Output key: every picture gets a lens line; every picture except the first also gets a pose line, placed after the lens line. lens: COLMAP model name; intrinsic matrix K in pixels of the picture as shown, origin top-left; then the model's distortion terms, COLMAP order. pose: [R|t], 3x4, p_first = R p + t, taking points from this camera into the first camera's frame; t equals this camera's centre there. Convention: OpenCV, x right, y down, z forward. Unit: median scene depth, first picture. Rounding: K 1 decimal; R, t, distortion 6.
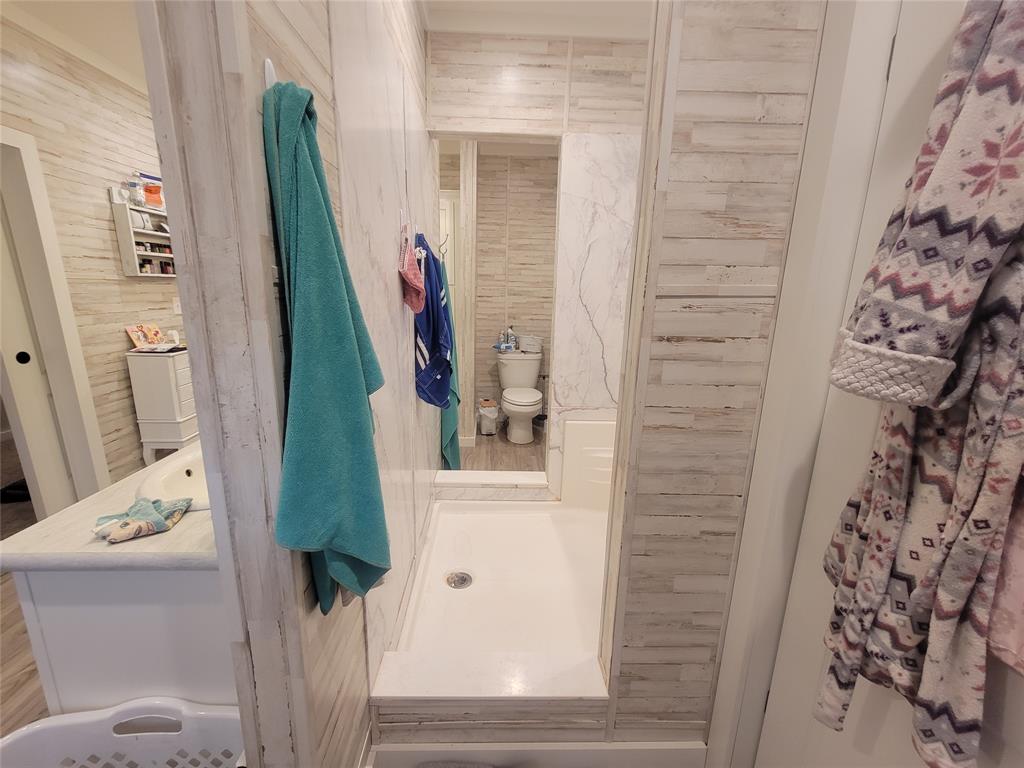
lens RADIAL K [[416.3, 0, 508.1], [0, 416.3, 382.1], [0, 0, 1]] dist [-0.001569, -0.000040]
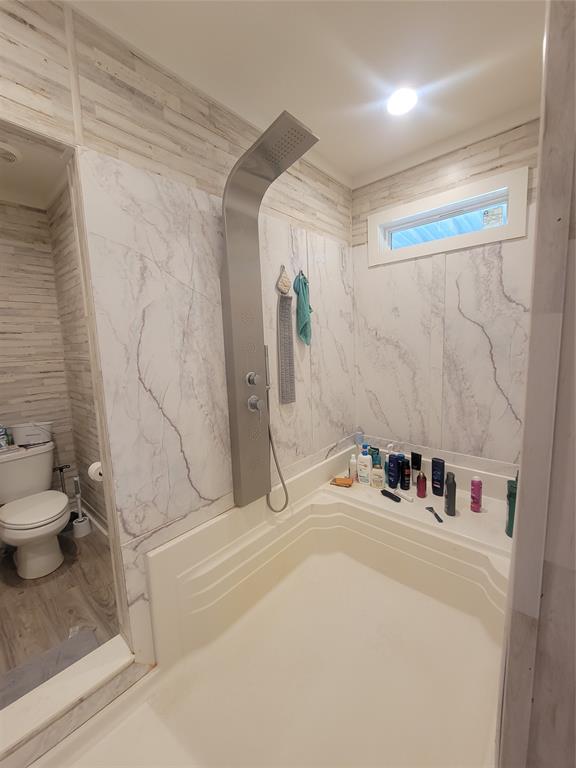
lens RADIAL K [[312.2, 0, 290.0], [0, 312.2, 379.0], [0, 0, 1]] dist [-0.001569, -0.000040]
pose [[0.686136, -0.130383, 0.715694, -0.036536], [0.208876, 0.977692, -0.022136, -0.143256], [-0.696841, 0.164680, 0.698064, 0.452909]]
